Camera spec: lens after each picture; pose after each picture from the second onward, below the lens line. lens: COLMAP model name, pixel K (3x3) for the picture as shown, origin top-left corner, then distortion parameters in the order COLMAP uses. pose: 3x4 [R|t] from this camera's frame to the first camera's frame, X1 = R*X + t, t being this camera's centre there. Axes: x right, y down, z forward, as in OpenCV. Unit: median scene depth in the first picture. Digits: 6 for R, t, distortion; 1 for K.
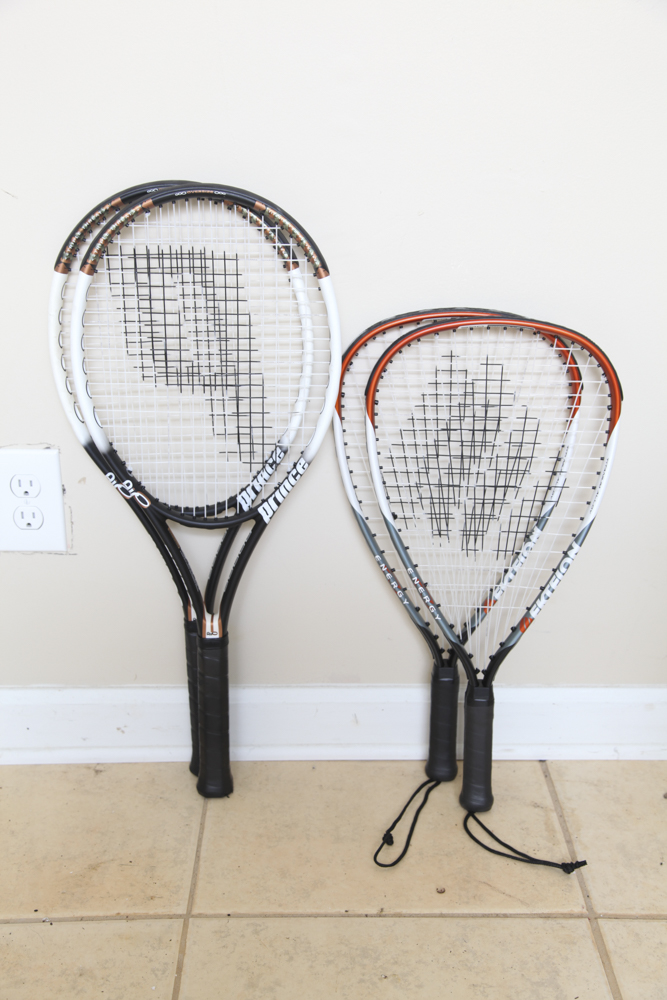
lens RADIAL K [[1174.2, 0, 333.5], [0, 1174.2, 500.0], [0, 0, 1]] dist [0.062985, 0.055640]
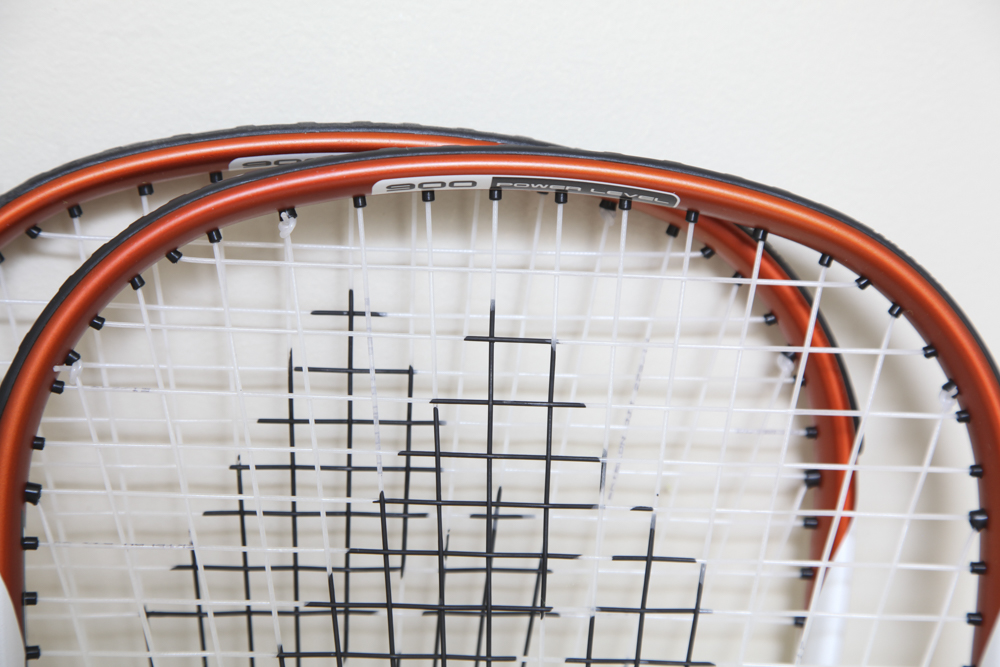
lens RADIAL K [[2464.1, 0, 500.0], [0, 2464.1, 333.5], [0, 0, 1]] dist [0.278693, 0.012154]
pose [[0.990615, 0.012855, 0.136077, 0.062819], [0.014312, 0.980339, -0.196801, -0.014513], [-0.135932, 0.196902, 0.970954, 0.505916]]
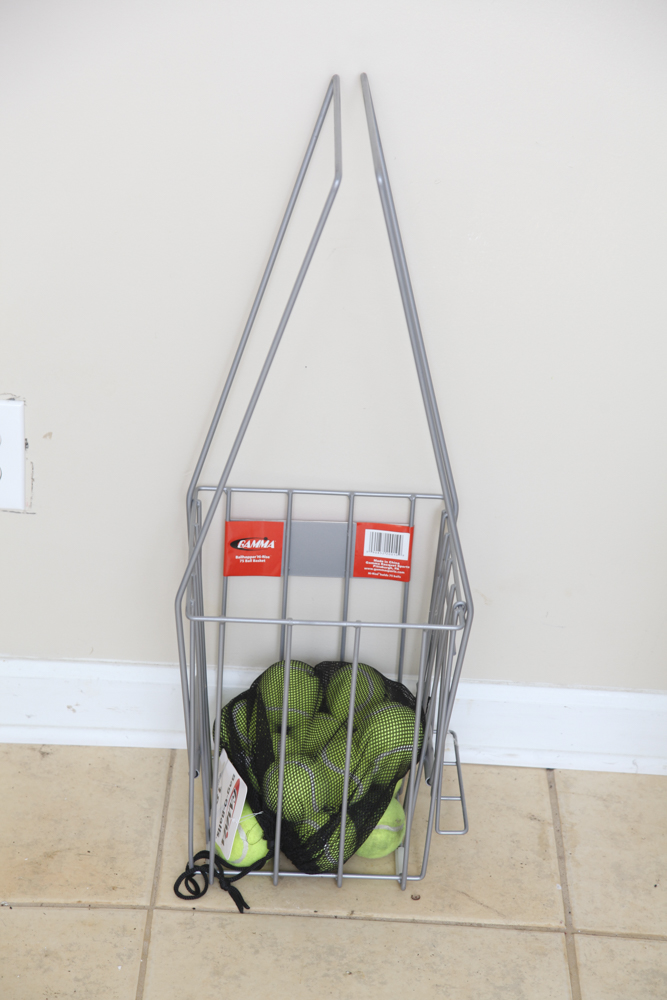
lens RADIAL K [[2659.9, 0, 333.5], [0, 2659.9, 500.0], [0, 0, 1]] dist [0.656620, -0.818341]
pose [[0.998494, 0.054821, -0.002021, 0.011376], [-0.054083, 0.989881, 0.131187, -0.269154], [0.009192, -0.130880, 0.991356, -1.115591]]
